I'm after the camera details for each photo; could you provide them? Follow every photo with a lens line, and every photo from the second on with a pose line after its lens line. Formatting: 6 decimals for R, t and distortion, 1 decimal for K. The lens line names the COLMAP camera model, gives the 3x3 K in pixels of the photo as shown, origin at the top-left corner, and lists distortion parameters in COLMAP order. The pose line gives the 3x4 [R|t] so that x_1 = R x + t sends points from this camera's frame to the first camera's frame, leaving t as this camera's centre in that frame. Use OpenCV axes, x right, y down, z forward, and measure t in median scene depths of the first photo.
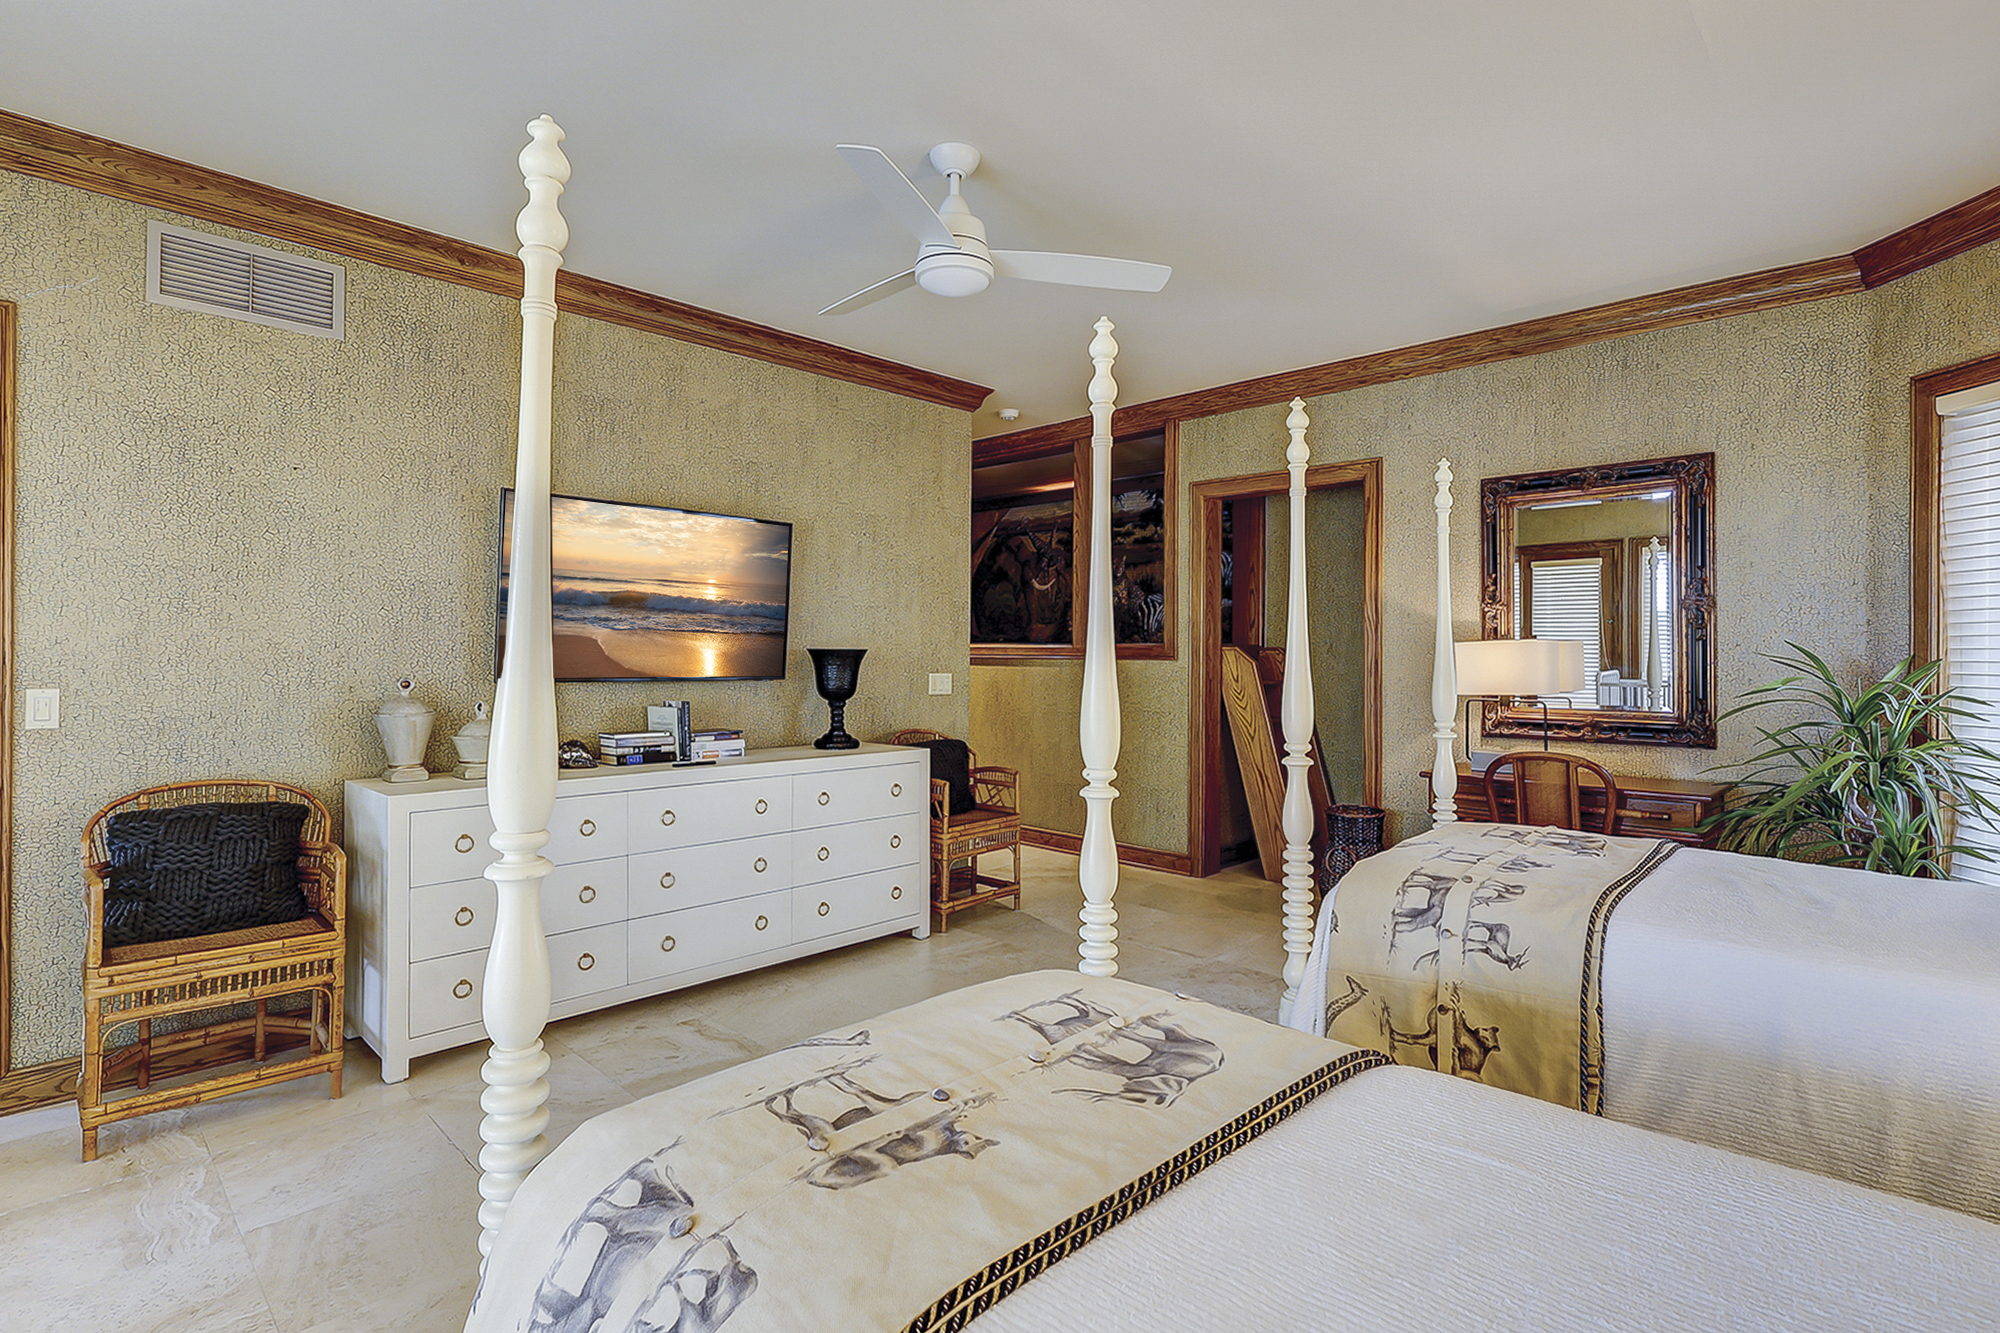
lens RADIAL K [[977.2, 0, 1007.8], [0, 977.2, 652.3], [0, 0, 1]] dist [-0.003174, -0.000060]
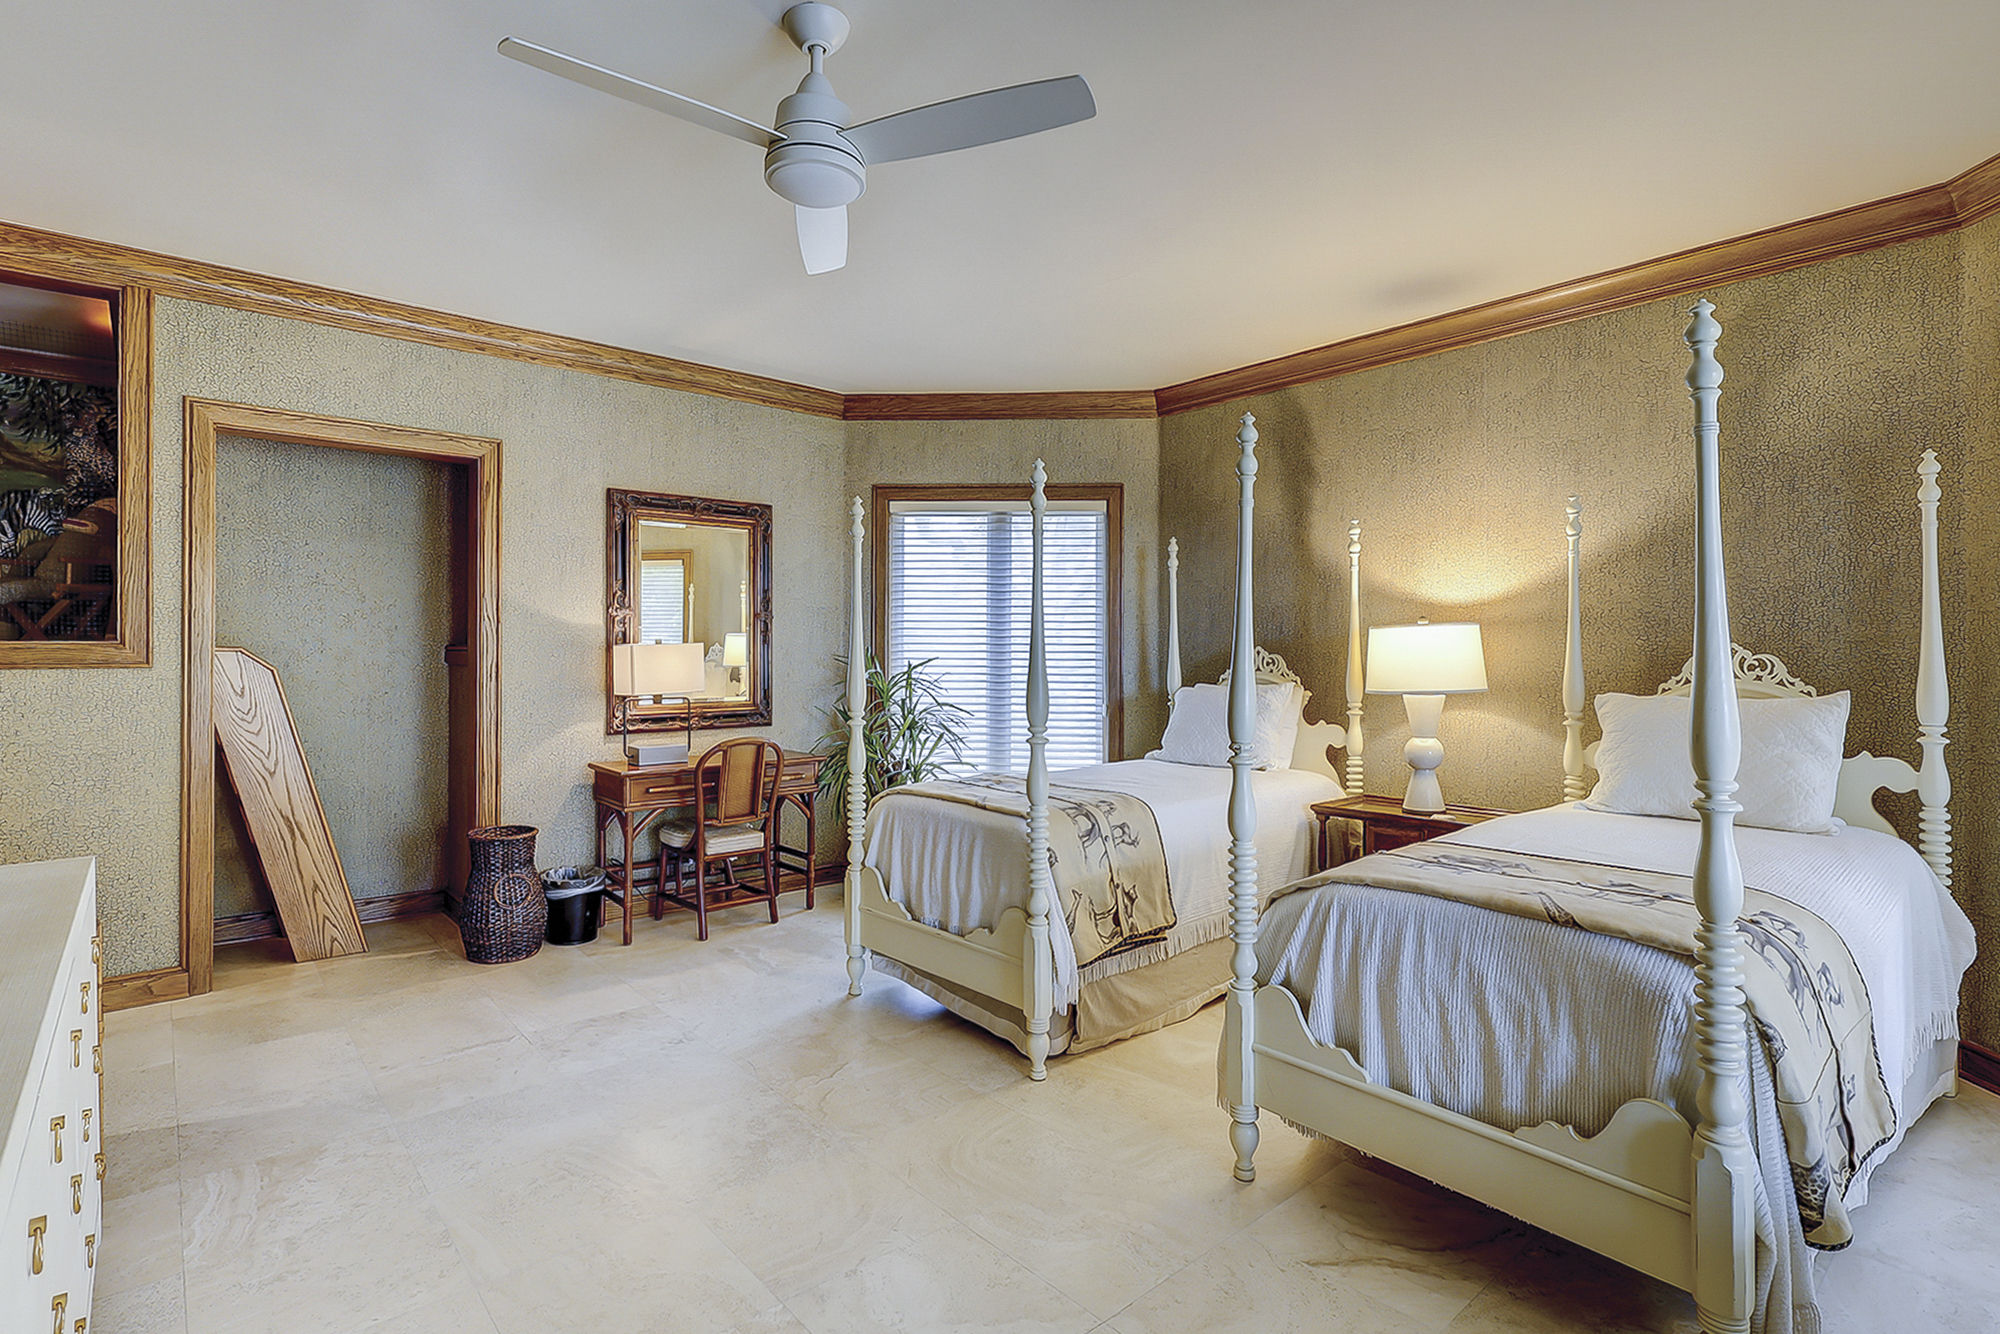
lens RADIAL K [[977.2, 0, 1007.8], [0, 977.2, 652.8], [0, 0, 1]] dist [-0.003174, -0.000060]
pose [[0.076525, -0.001534, 0.997066, -0.560695], [0.000025, 0.999999, 0.001536, -0.003140], [-0.997068, -0.000092, 0.076525, 0.533130]]
